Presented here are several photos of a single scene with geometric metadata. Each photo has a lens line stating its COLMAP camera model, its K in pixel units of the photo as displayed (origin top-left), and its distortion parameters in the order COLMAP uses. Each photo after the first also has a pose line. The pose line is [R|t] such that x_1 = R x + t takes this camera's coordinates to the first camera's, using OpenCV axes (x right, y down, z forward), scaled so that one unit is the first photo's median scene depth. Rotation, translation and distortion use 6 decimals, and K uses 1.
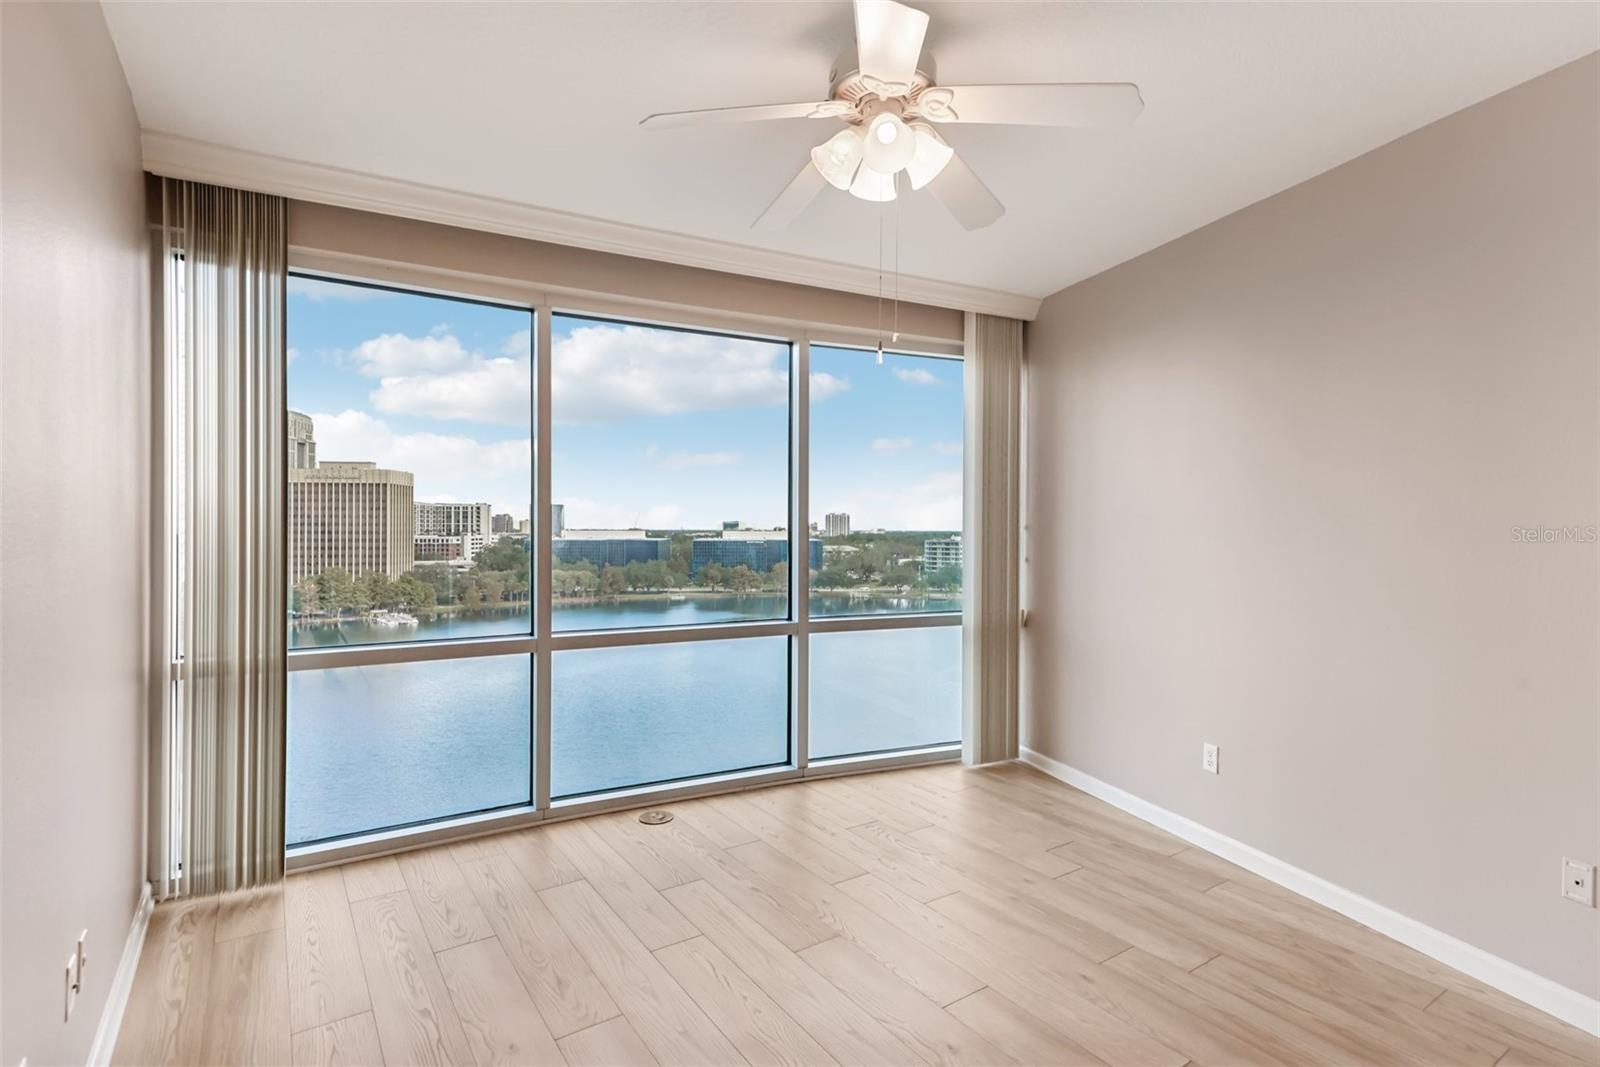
lens RADIAL K [[776.6, 0, 807.6], [0, 776.6, 526.4], [0, 0, 1]] dist [0.029786, -0.018711]
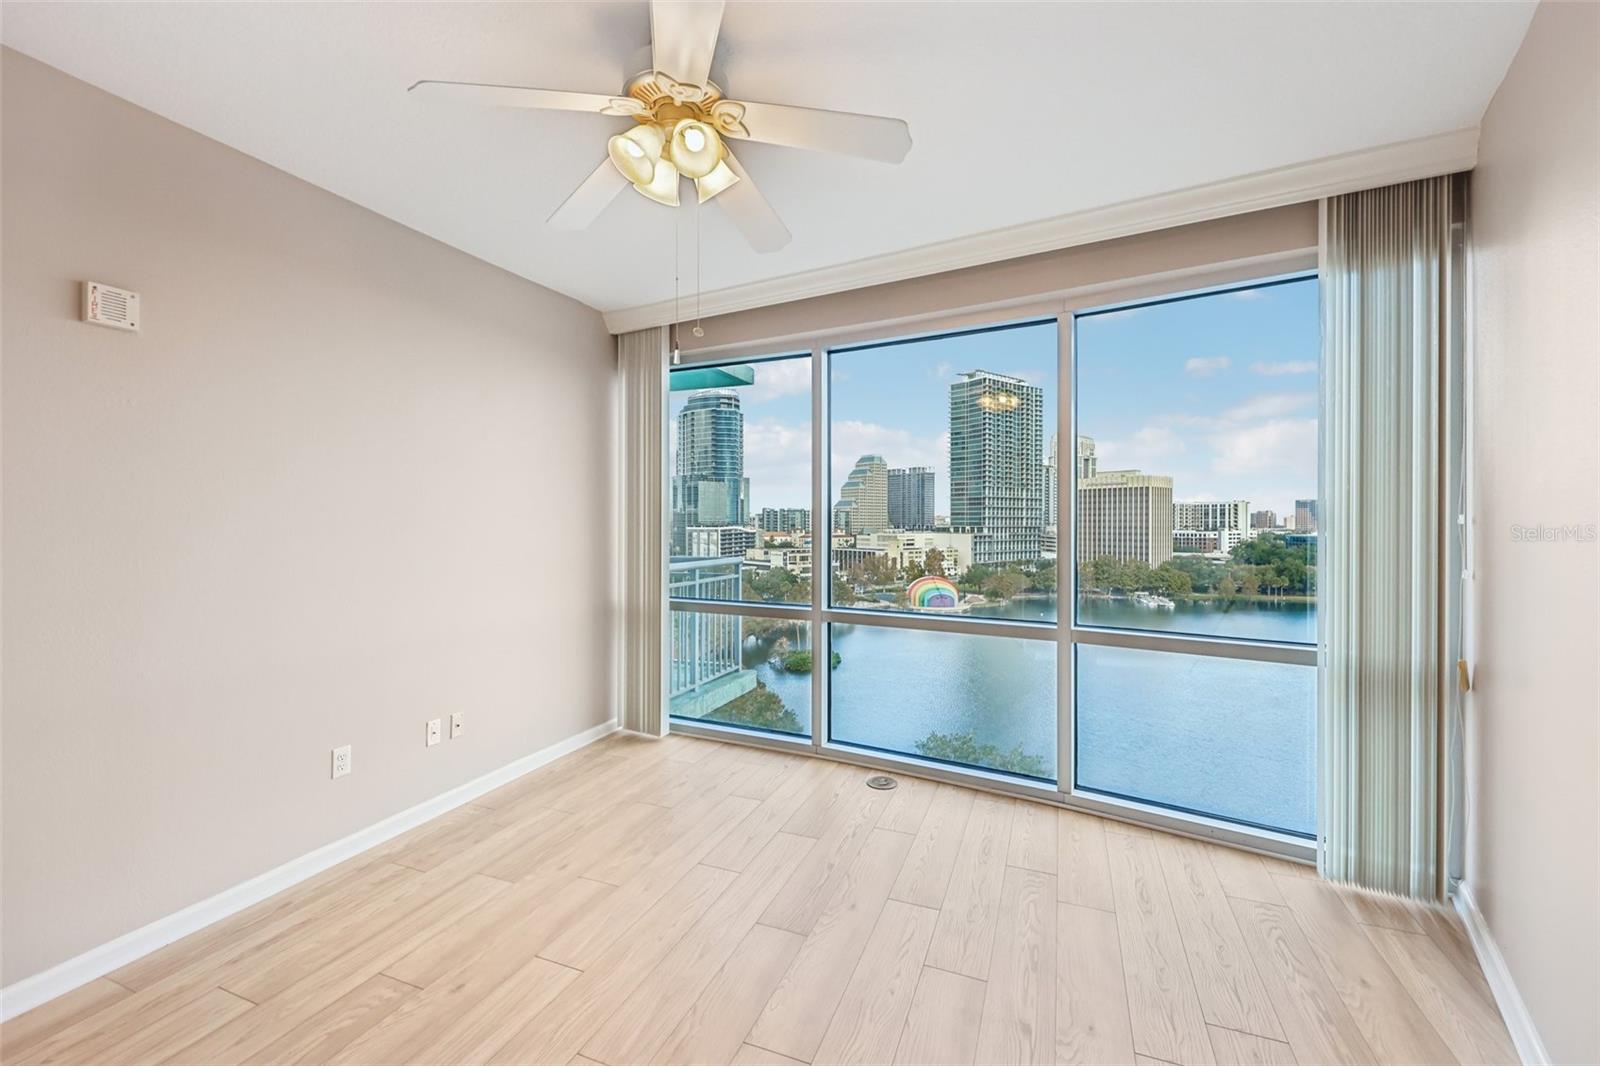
lens RADIAL K [[652.3, 0, 800.0], [0, 652.3, 533.0], [0, 0, 1]] dist [0.017633, -0.000212]
pose [[0.550819, 0.009613, -0.834569, 0.425941], [0.003417, 0.999899, 0.013773, -0.000648], [0.834618, -0.010439, 0.550731, 0.305235]]
